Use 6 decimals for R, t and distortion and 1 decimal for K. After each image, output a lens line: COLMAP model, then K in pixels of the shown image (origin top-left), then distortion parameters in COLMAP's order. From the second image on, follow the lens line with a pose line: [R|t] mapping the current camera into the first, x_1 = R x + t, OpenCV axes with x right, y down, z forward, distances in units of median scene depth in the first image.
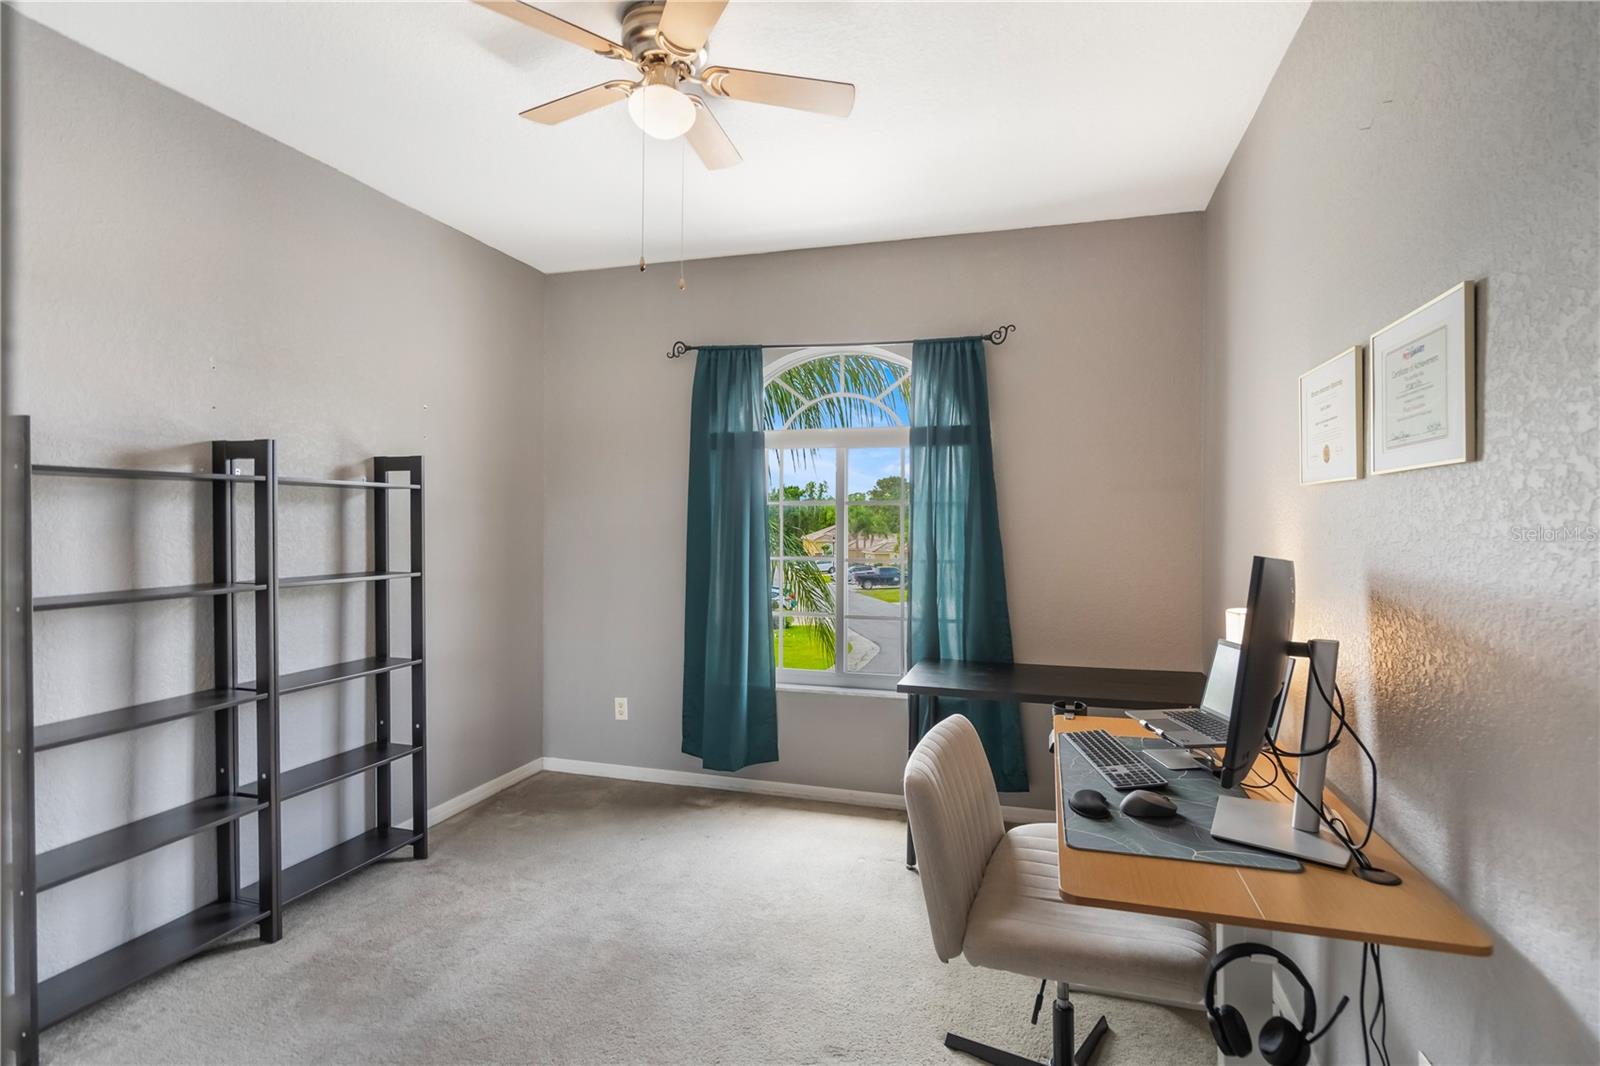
lens RADIAL K [[717.6, 0, 806.1], [0, 717.6, 508.7], [0, 0, 1]] dist [-0.024436, 0.000123]
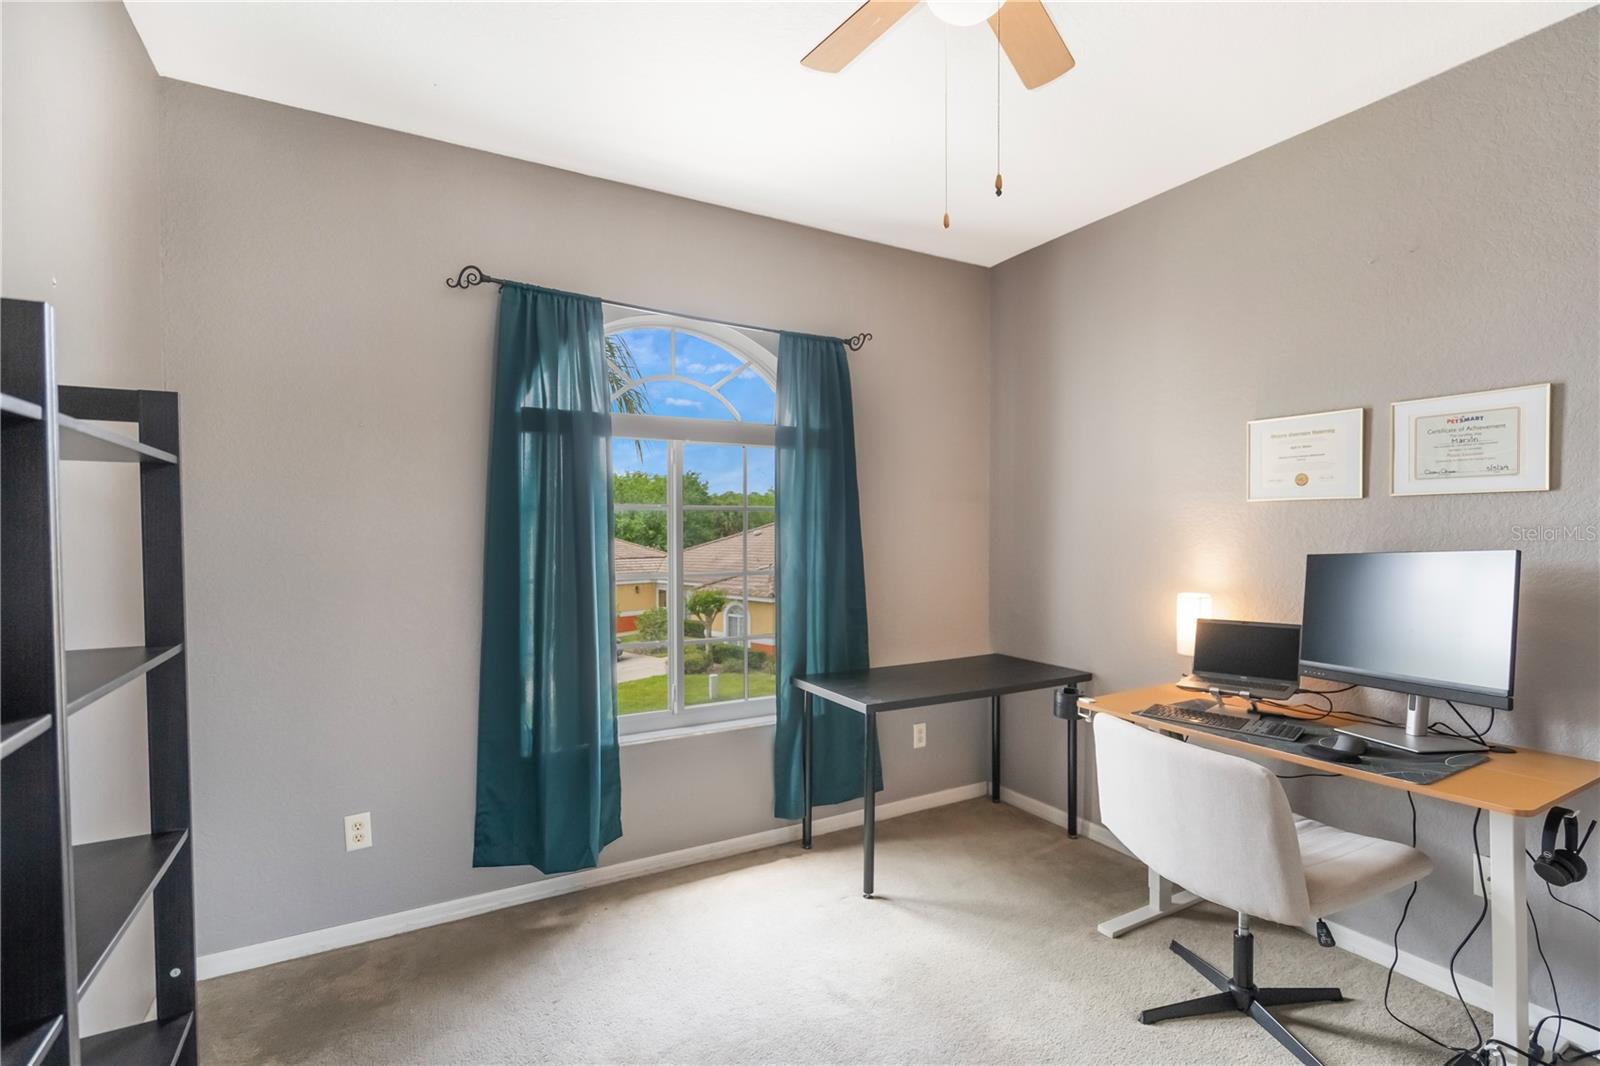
lens RADIAL K [[740.2, 0, 793.1], [0, 740.2, 530.6], [0, 0, 1]] dist [-0.003096, 0.000373]
pose [[0.713361, -0.005715, 0.700773, -0.502084], [-0.006991, 0.999859, 0.015271, 0.004688], [-0.700762, -0.015793, 0.713221, 0.315929]]
